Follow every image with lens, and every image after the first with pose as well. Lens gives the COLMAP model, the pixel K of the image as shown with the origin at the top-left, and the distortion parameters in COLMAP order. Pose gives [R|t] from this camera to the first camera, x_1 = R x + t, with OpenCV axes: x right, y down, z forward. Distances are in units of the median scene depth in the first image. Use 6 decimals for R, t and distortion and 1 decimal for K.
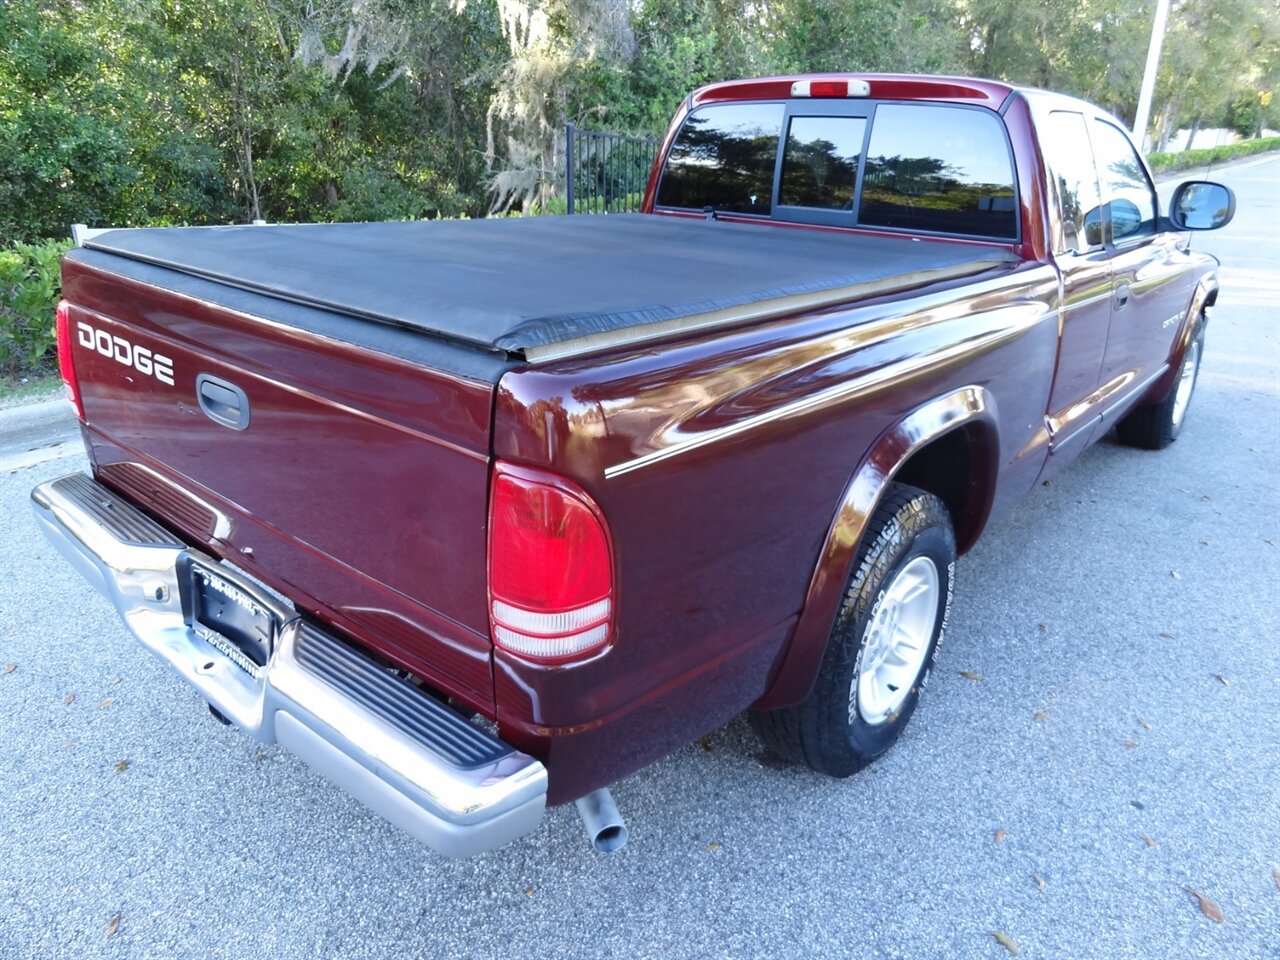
lens RADIAL K [[905.1, 0, 639.3], [0, 905.1, 479.9], [0, 0, 1]] dist [0.003298, -0.003474]
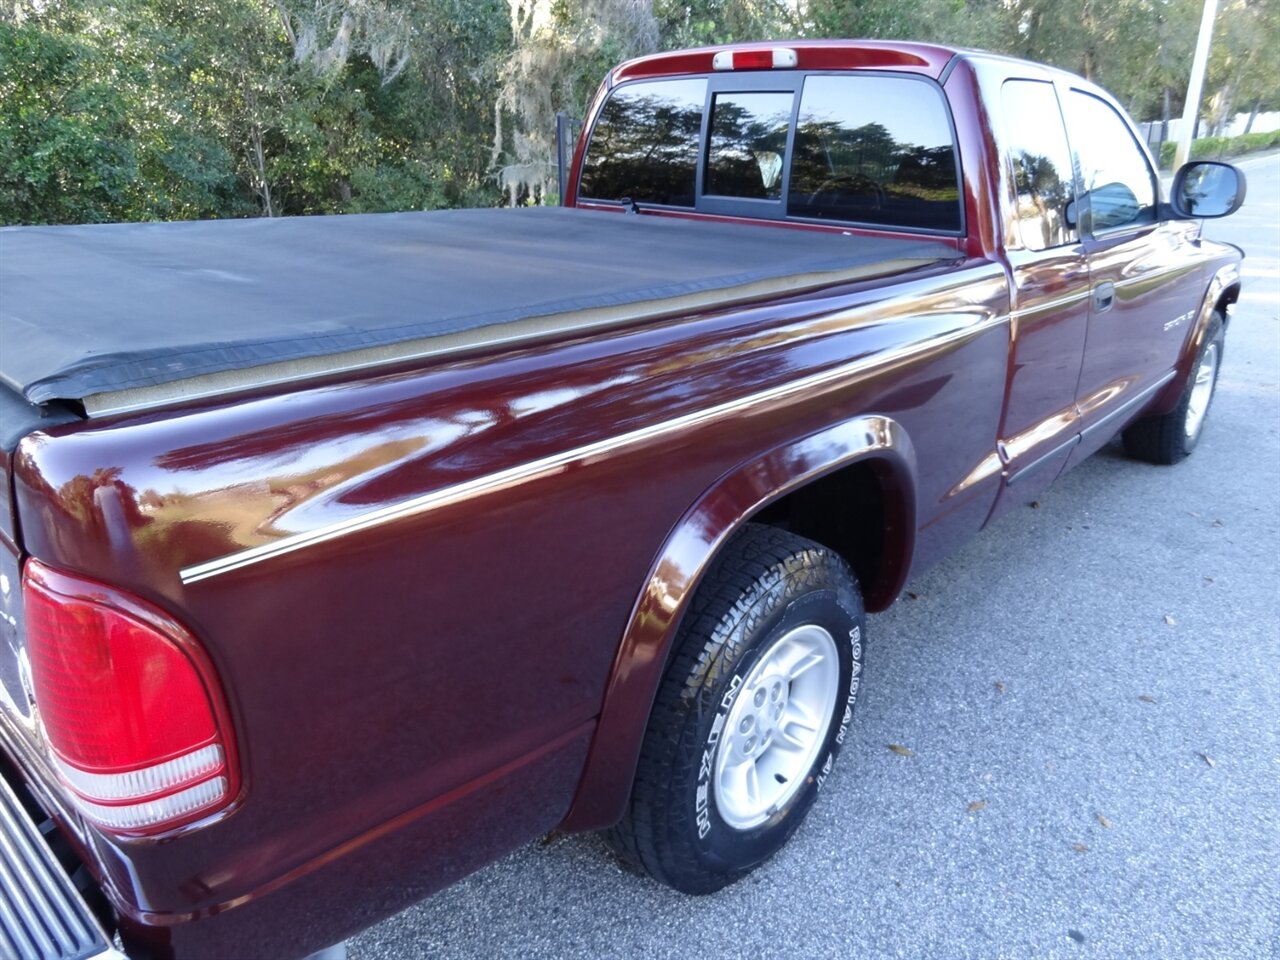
lens RADIAL K [[905.1, 0, 639.0], [0, 905.1, 478.7], [0, 0, 1]] dist [0.003298, -0.003474]
pose [[0.998856, 0.001297, -0.047803, 0.151738], [-0.001086, 0.999990, 0.004442, -0.037594], [0.047809, -0.004385, 0.998847, 0.137444]]
